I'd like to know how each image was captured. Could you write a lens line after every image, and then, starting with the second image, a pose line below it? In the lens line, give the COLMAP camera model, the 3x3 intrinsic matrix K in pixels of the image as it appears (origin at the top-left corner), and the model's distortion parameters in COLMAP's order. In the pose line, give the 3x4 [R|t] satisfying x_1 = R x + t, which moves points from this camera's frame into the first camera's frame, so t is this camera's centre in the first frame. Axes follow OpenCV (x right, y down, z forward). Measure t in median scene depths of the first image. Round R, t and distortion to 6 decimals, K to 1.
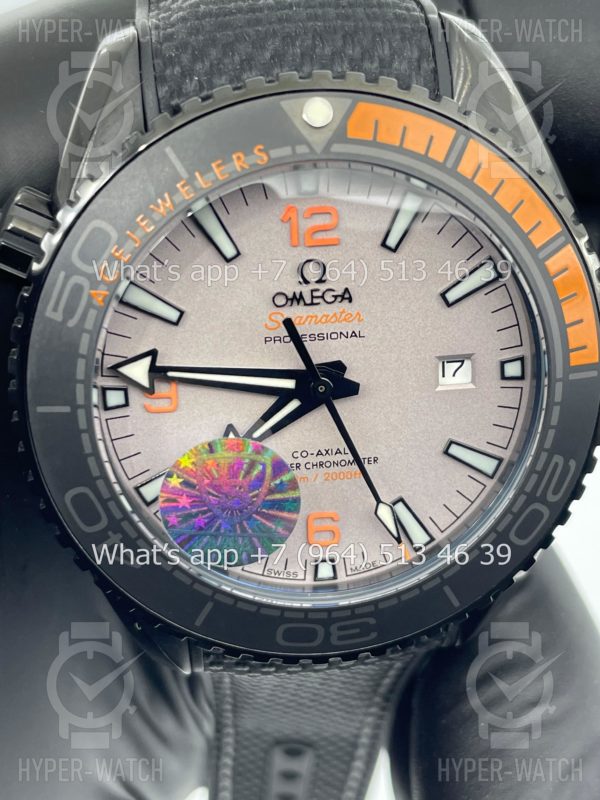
lens RADIAL K [[1190.5, 0, 311.2], [0, 1190.5, 373.2], [0, 0, 1]] dist [-0.034132, -0.018153]
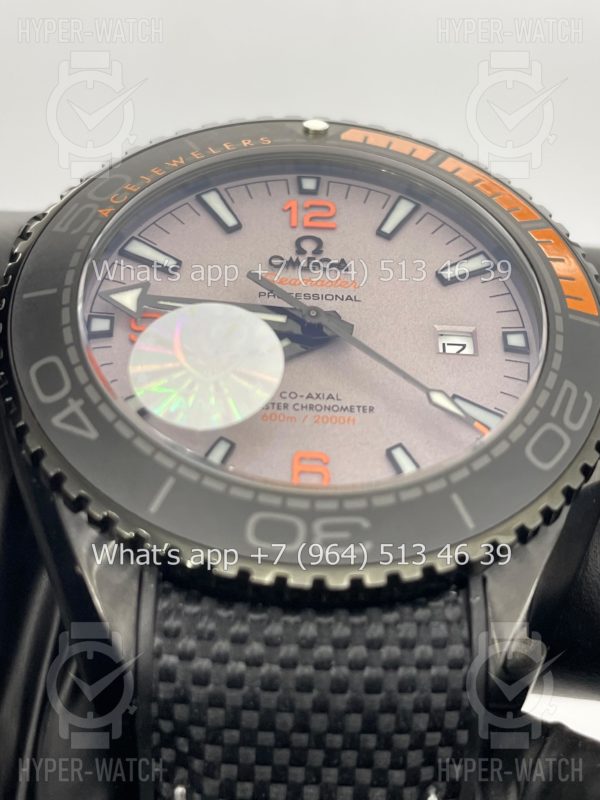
lens RADIAL K [[1414.3, 0, 300.0], [0, 1414.3, 400.0], [0, 0, 1]] dist [-0.312177, -0.046007]
pose [[0.998239, 0.010166, -0.058436, 0.064681], [-0.052548, 0.608519, -0.791798, 0.954075], [0.027511, 0.793474, 0.607981, 0.359076]]
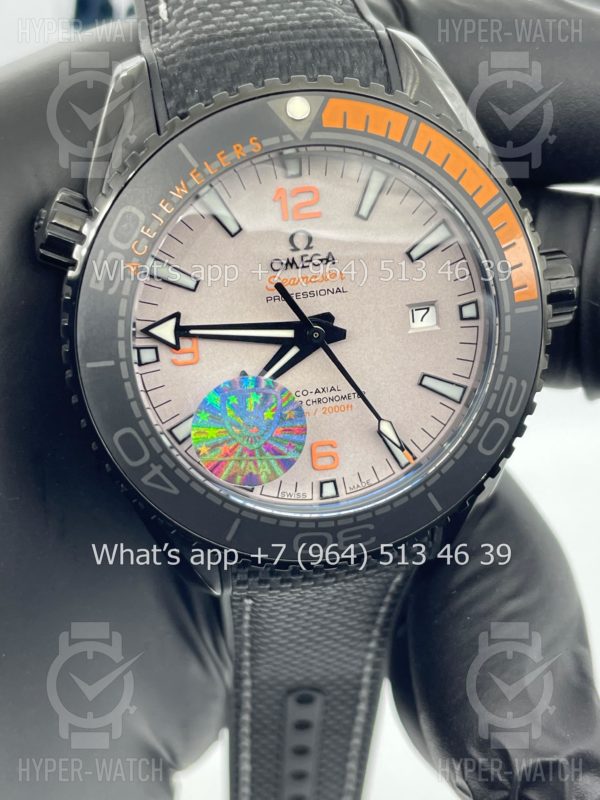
lens RADIAL K [[1166.1, 0, 300.0], [0, 1166.1, 400.0], [0, 0, 1]] dist [-0.038899, -0.025705]
pose [[0.996768, -0.075402, 0.027700, -0.045853], [0.076456, 0.996301, -0.039216, 0.125346], [-0.024641, 0.041207, 0.998847, -0.196996]]
